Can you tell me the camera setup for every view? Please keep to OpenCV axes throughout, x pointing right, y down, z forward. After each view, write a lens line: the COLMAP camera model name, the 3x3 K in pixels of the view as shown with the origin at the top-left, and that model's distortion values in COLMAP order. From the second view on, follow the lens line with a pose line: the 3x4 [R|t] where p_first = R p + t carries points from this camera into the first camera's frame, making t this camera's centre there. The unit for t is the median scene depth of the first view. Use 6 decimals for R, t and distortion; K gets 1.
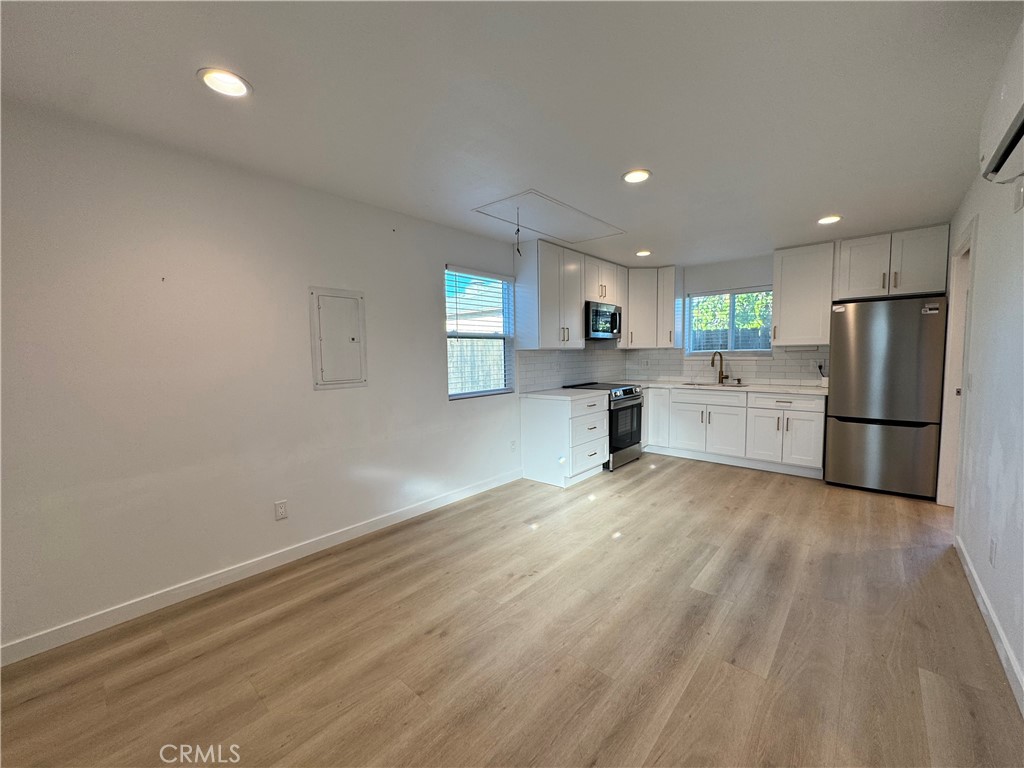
lens RADIAL K [[409.3, 0, 512.0], [0, 409.3, 384.0], [0, 0, 1]] dist [-0.001053, 0.000110]
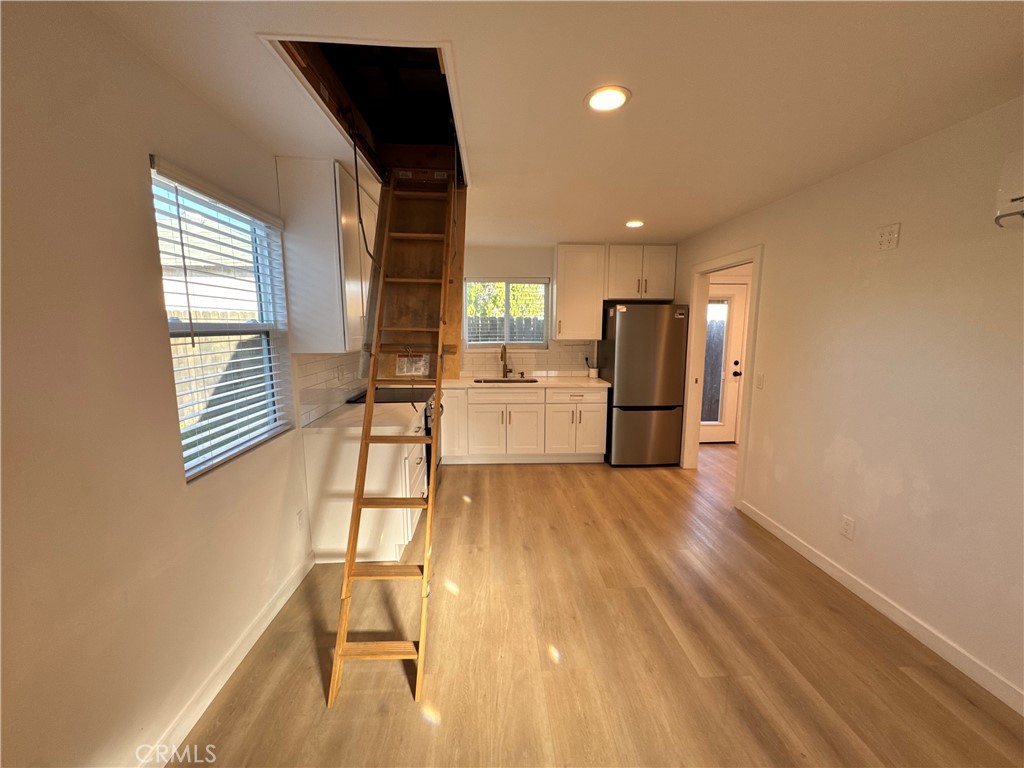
lens RADIAL K [[409.3, 0, 512.0], [0, 409.3, 384.0], [0, 0, 1]] dist [-0.001053, 0.000110]
pose [[0.711846, -0.081903, 0.697544, -0.167248], [0.039821, 0.996286, 0.076342, -0.070028], [-0.701206, -0.026567, 0.712464, 0.375104]]
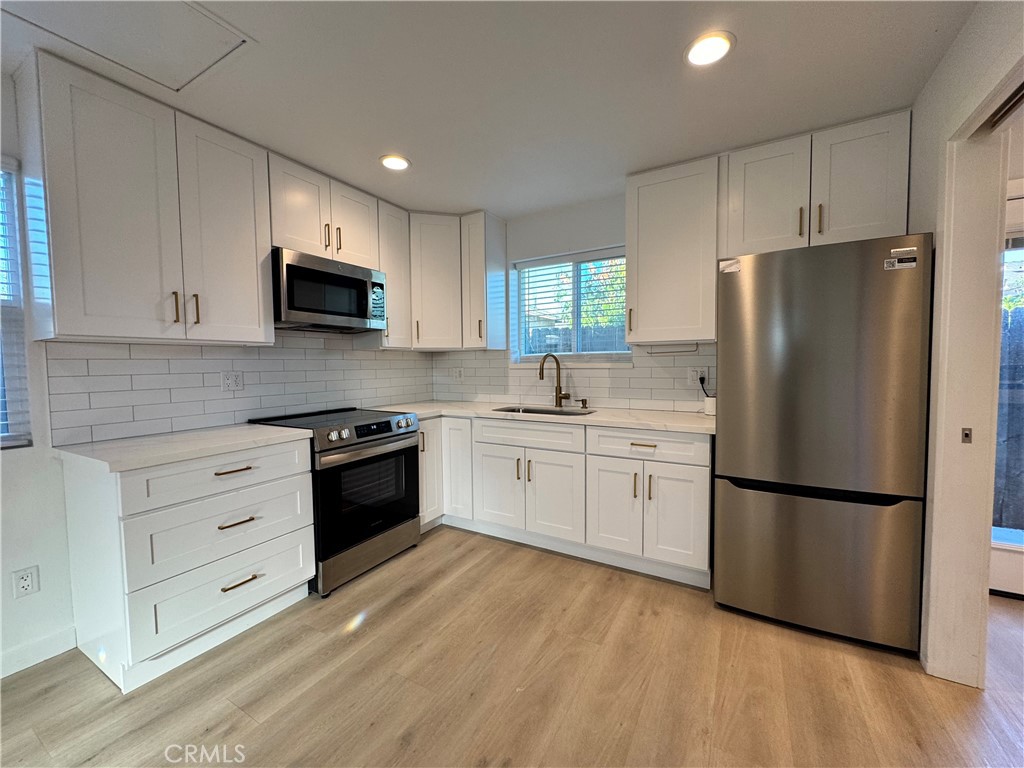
lens RADIAL K [[409.3, 0, 512.0], [0, 409.3, 384.0], [0, 0, 1]] dist [-0.001053, 0.000110]
pose [[0.979891, -0.005593, 0.199453, 0.383332], [0.011027, 0.999597, -0.026145, -0.024221], [-0.199226, 0.027819, 0.979559, 0.497811]]
